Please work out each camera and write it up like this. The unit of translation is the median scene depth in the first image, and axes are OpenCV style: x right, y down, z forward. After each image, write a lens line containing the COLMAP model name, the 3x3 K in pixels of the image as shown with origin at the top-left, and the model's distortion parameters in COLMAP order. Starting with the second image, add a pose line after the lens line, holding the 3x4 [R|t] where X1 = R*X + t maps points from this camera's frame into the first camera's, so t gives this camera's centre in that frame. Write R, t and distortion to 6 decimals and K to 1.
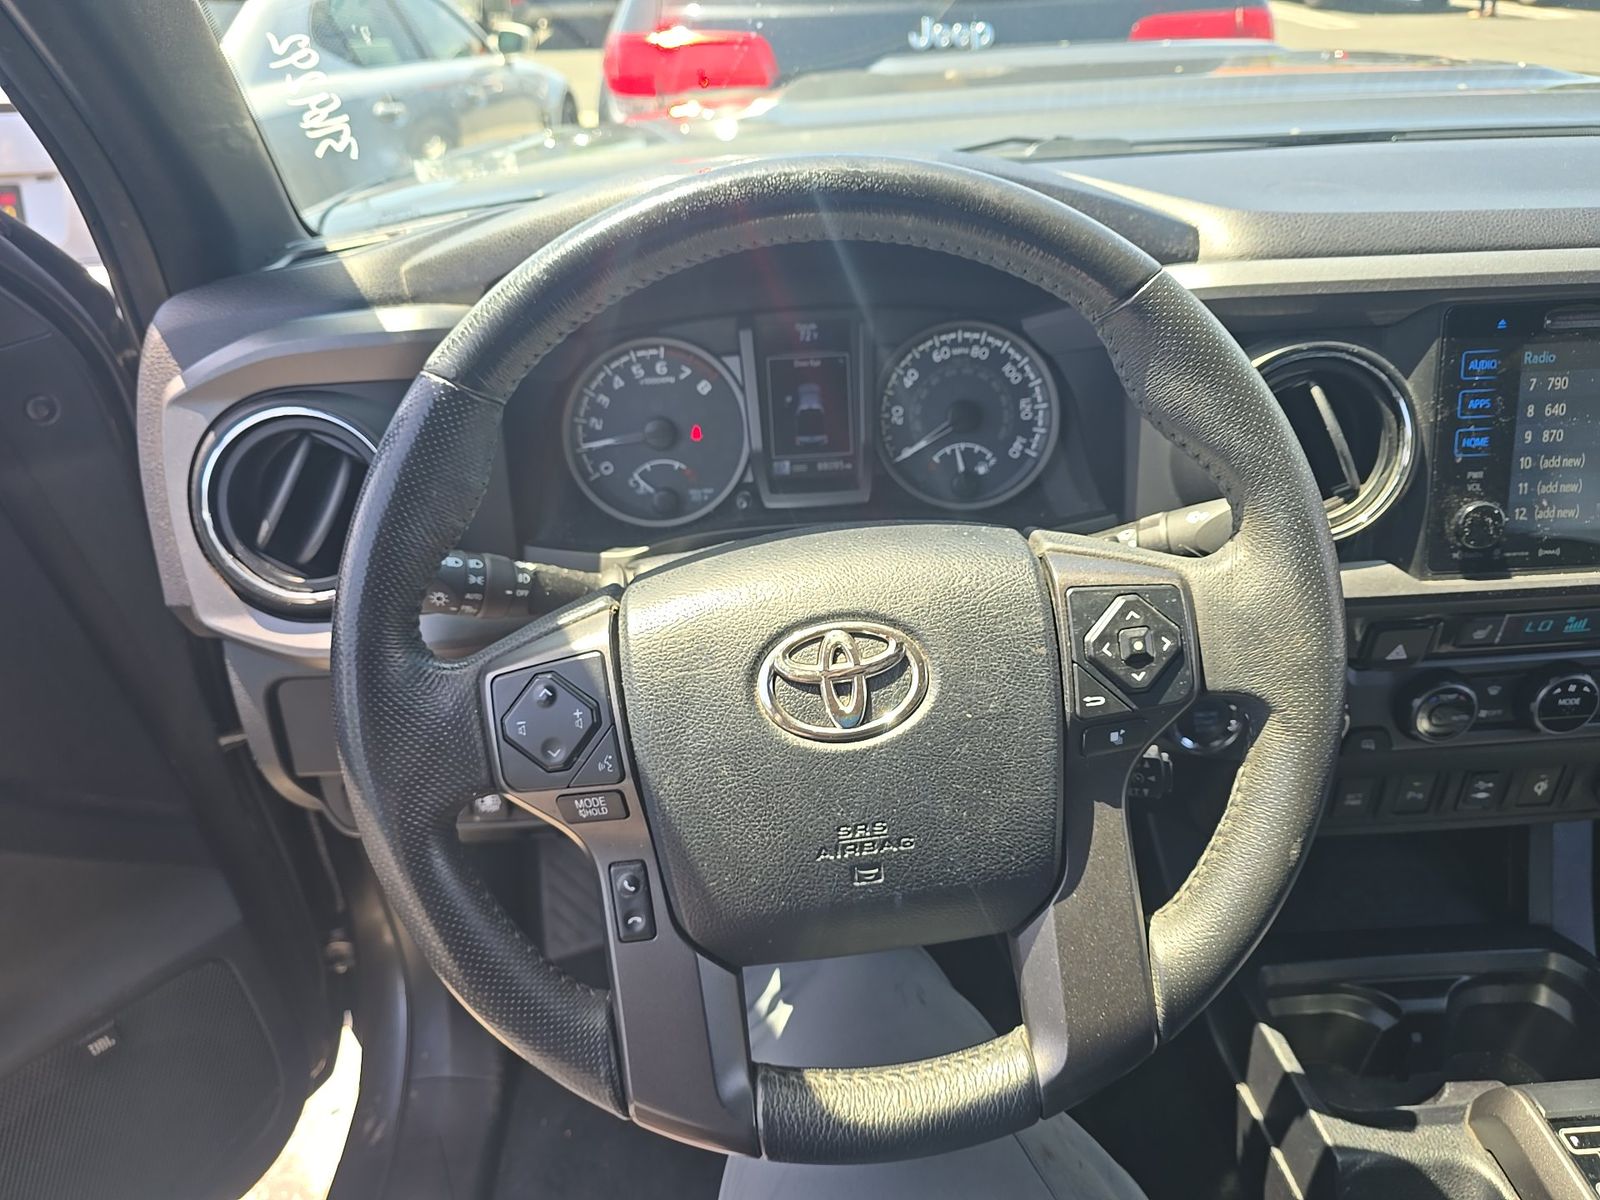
lens RADIAL K [[1084.1, 0, 798.8], [0, 1084.1, 614.6], [0, 0, 1]] dist [0.027090, -0.028161]
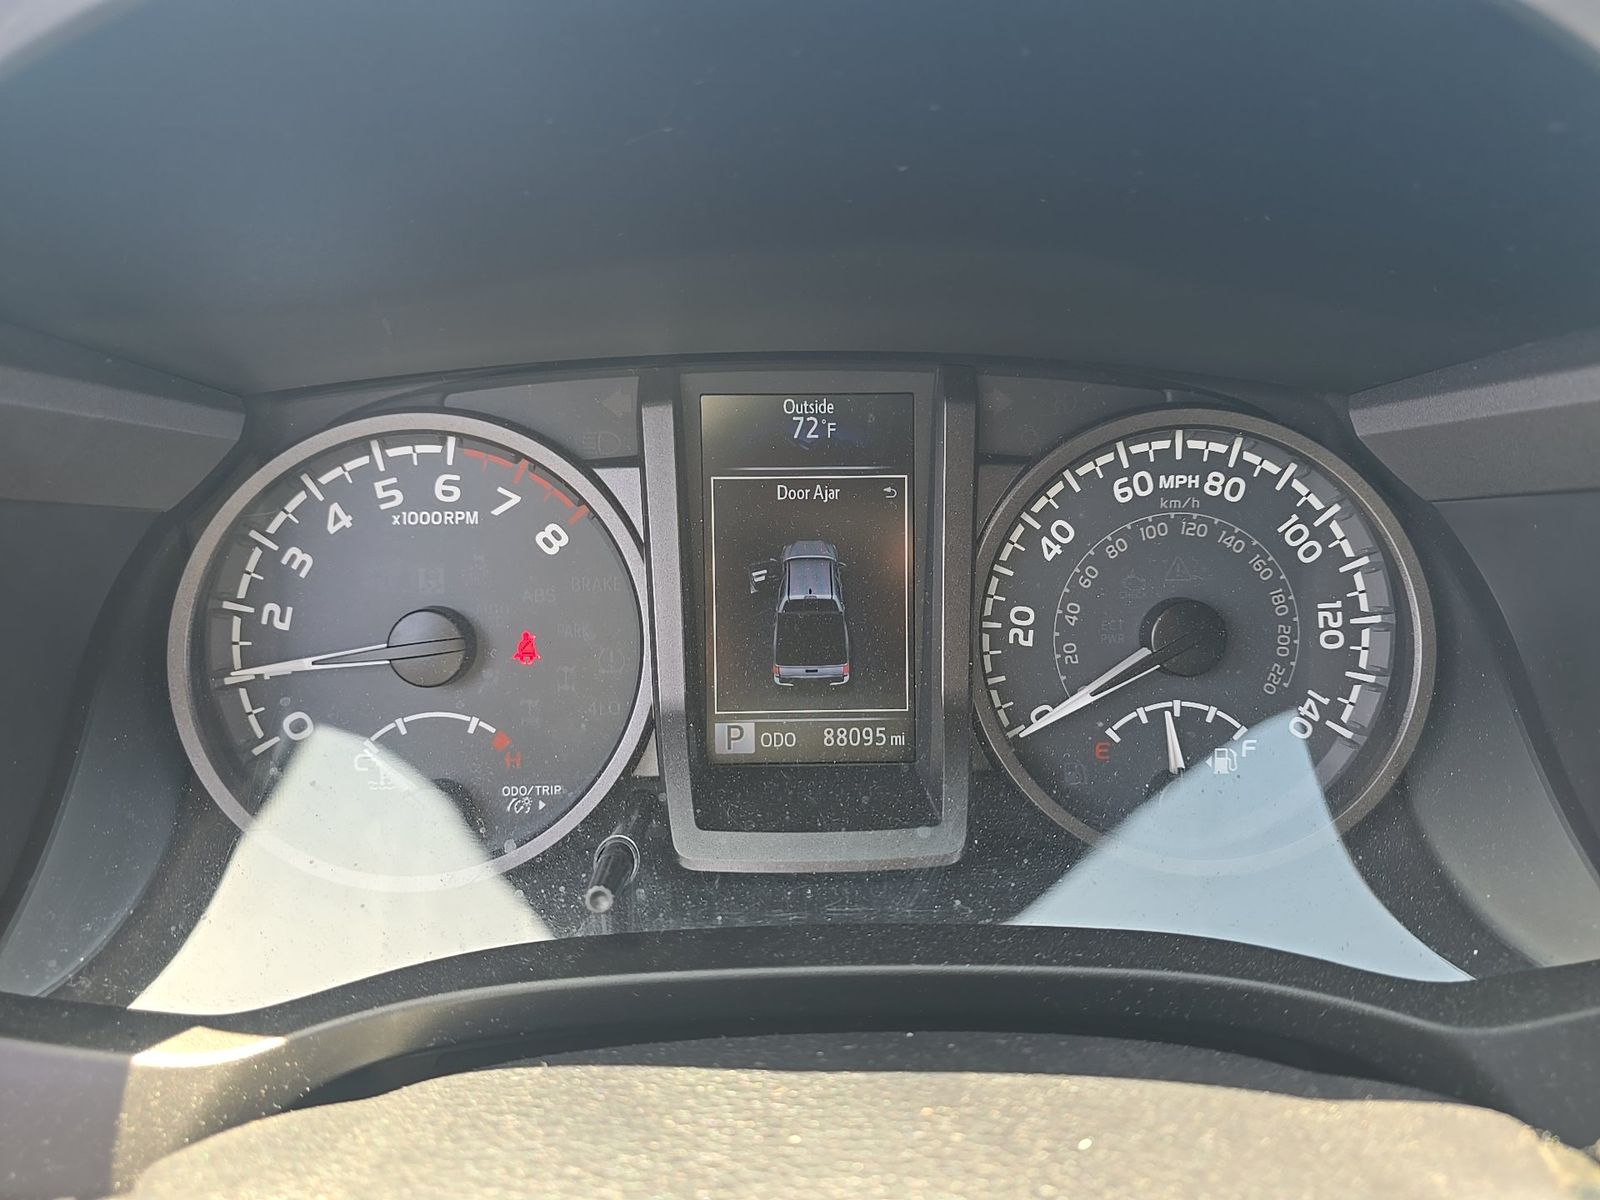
lens RADIAL K [[1084.1, 0, 811.2], [0, 1084.1, 595.3], [0, 0, 1]] dist [0.027090, -0.028161]
pose [[0.998750, 0.042670, 0.026047, -0.000183], [-0.038808, 0.990209, -0.134090, -0.138179], [-0.031514, 0.132912, 0.990627, 0.597953]]
